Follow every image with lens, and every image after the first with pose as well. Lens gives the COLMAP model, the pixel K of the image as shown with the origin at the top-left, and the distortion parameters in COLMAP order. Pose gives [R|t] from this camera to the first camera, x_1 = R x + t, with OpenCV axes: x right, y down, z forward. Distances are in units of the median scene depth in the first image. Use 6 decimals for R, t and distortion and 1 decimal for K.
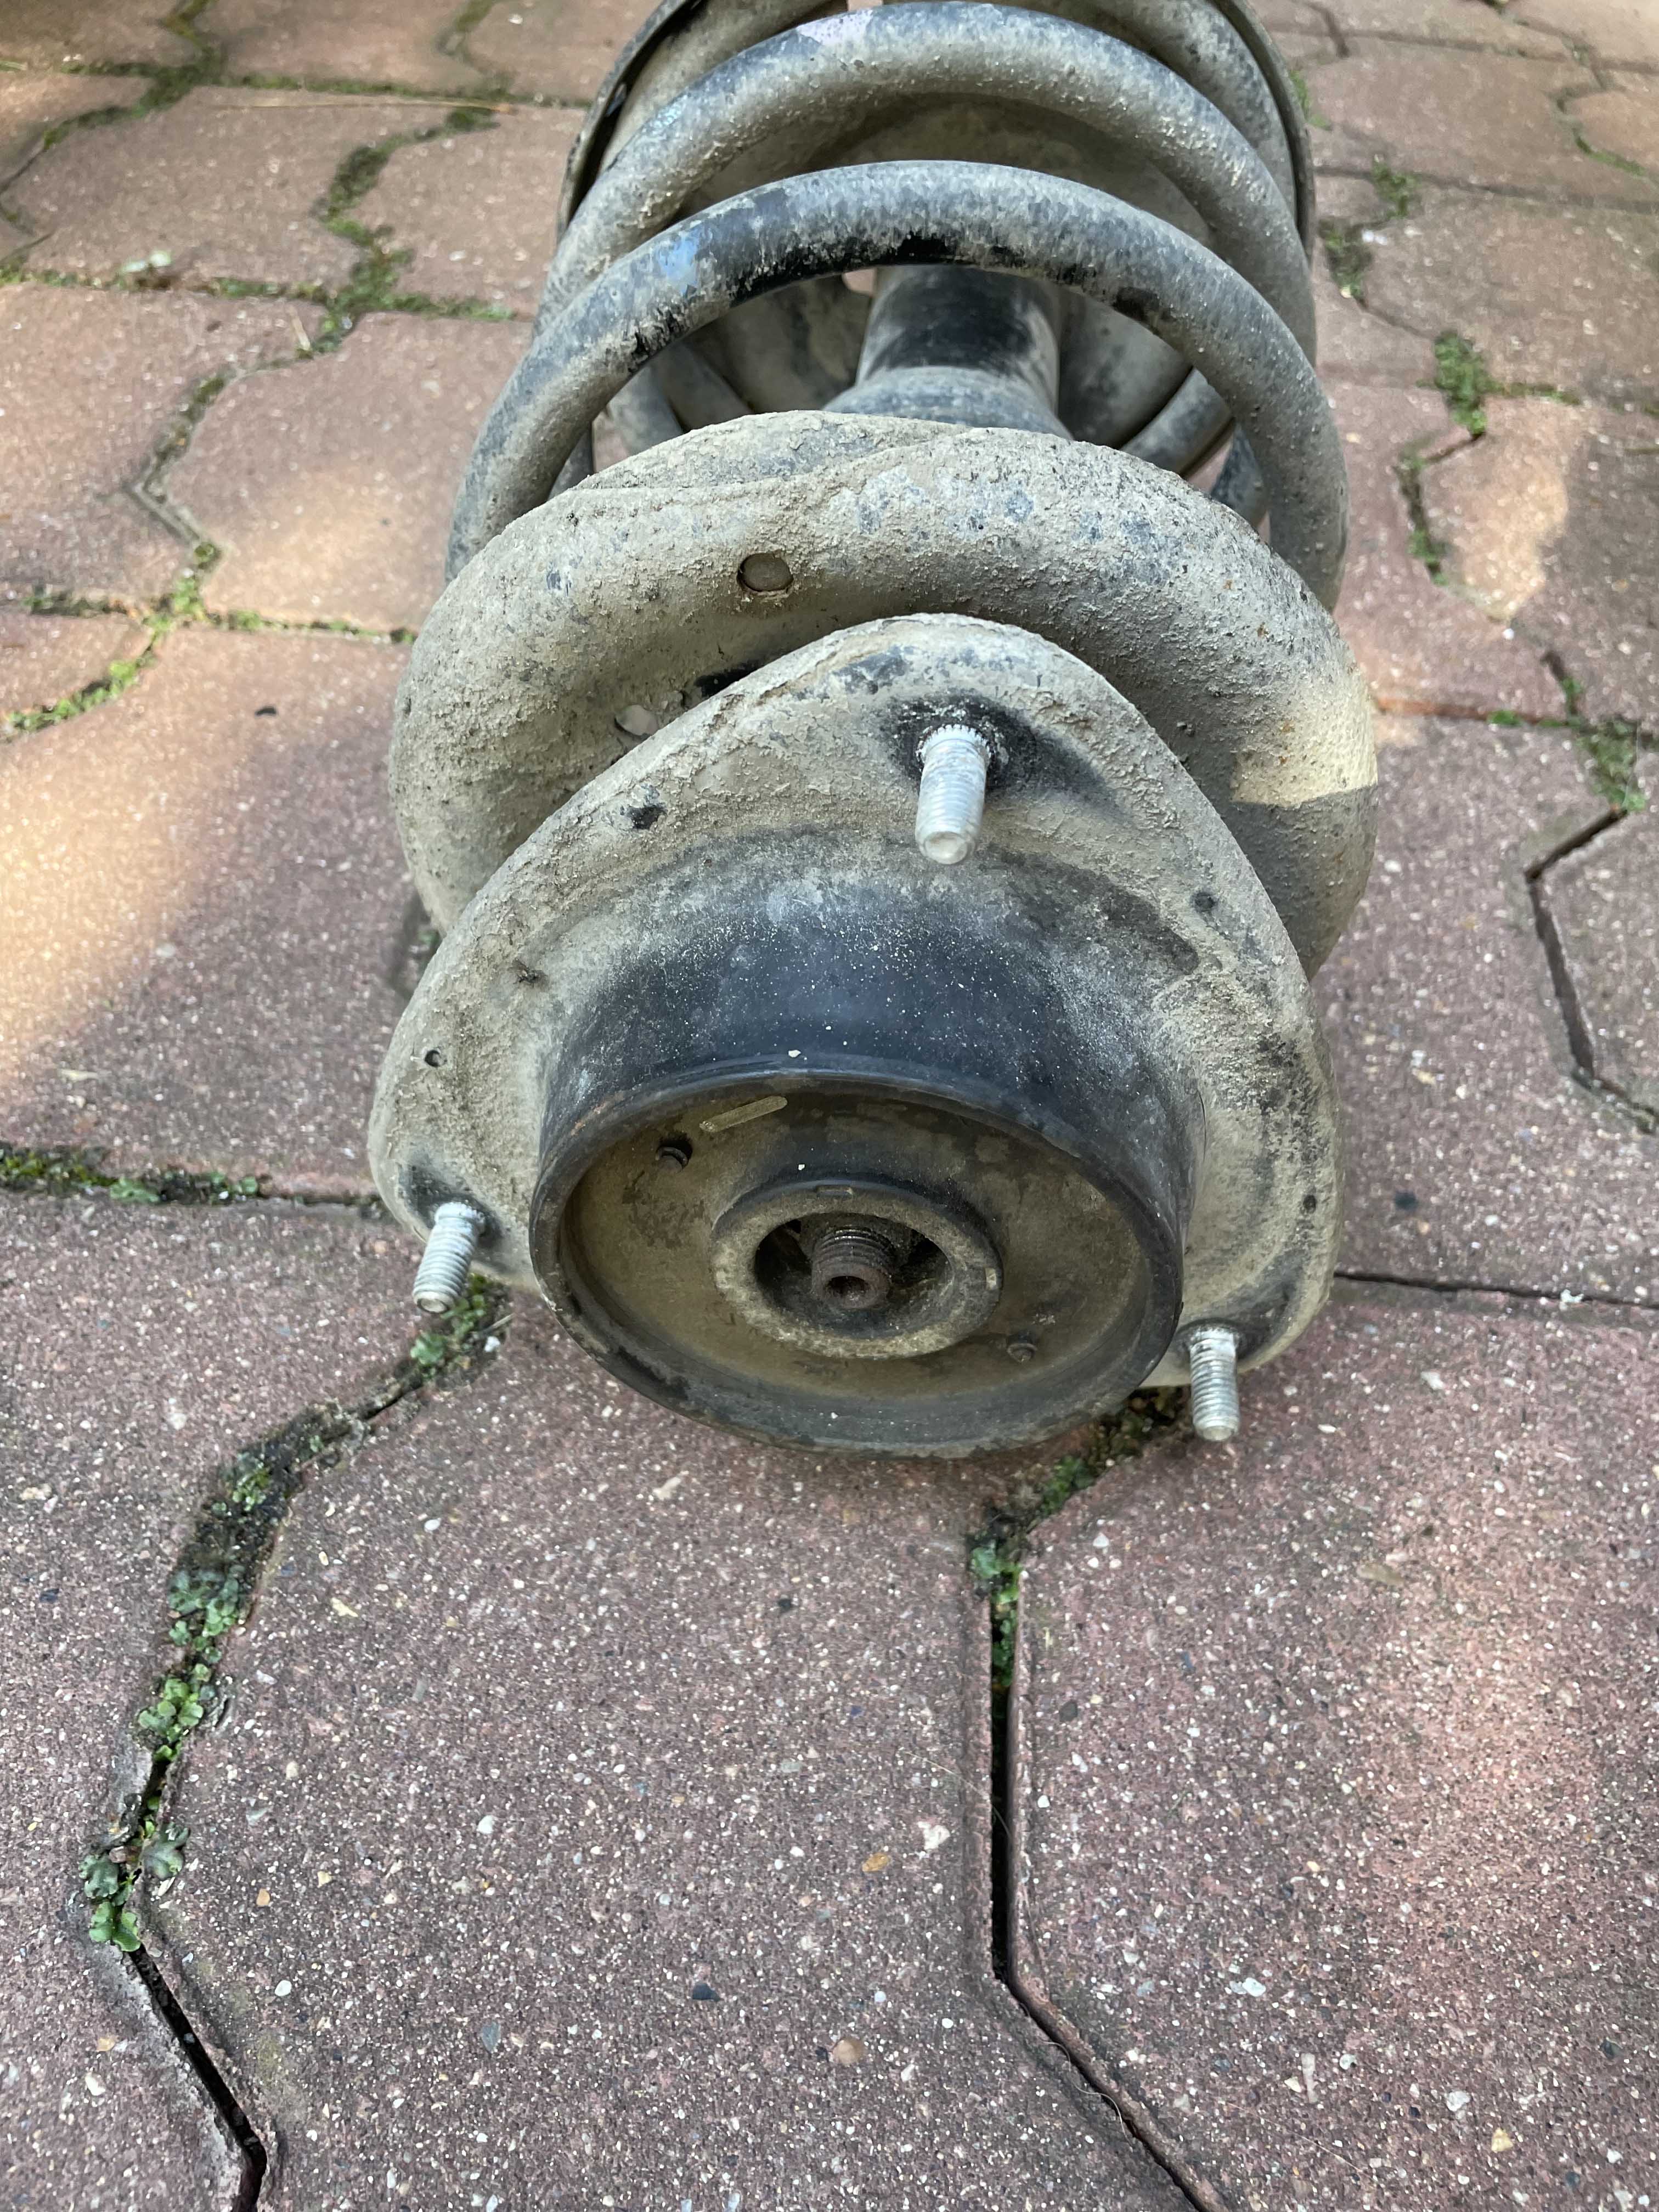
lens RADIAL K [[1811.1, 0, 905.7], [0, 1811.1, 1050.3], [0, 0, 1]] dist [0.088080, -0.150639]
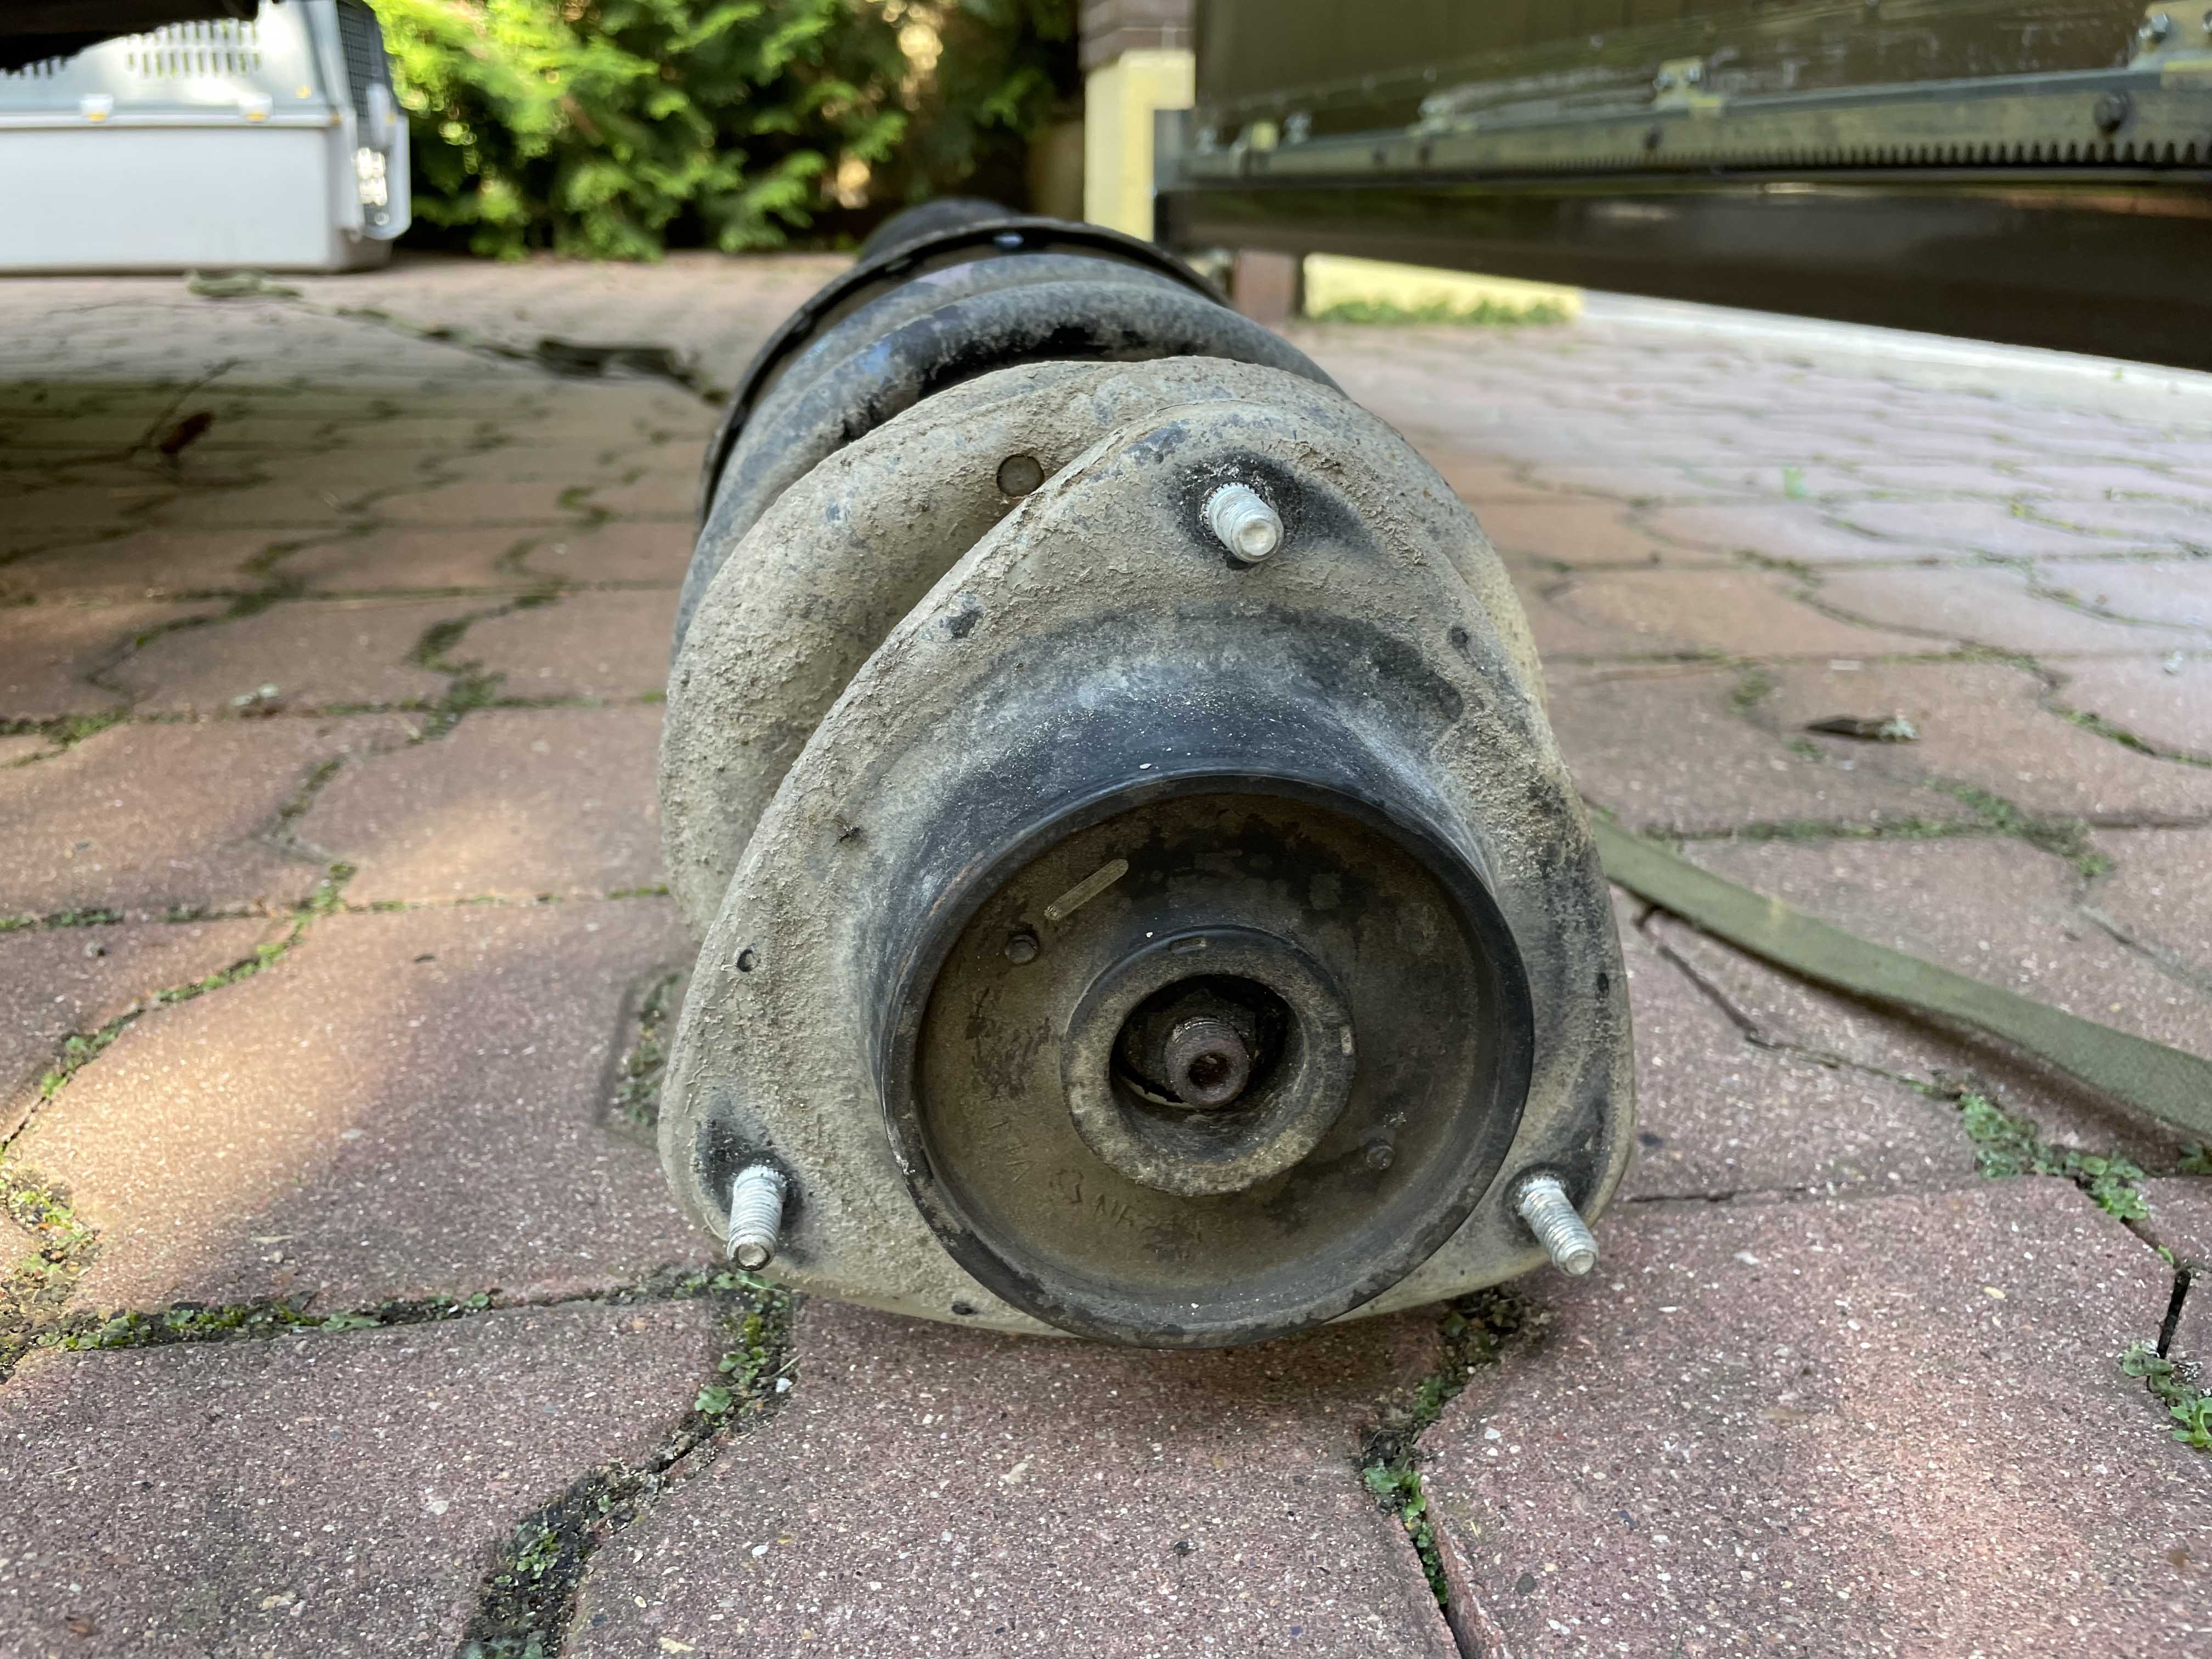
lens RADIAL K [[1811.1, 0, 1106.0], [0, 1811.1, 829.5], [0, 0, 1]] dist [0.088080, -0.150639]
pose [[0.975322, -0.125501, 0.181649, -0.218807], [0.196722, 0.867490, -0.456905, 0.399884], [-0.100237, 0.481364, 0.870770, 0.070114]]
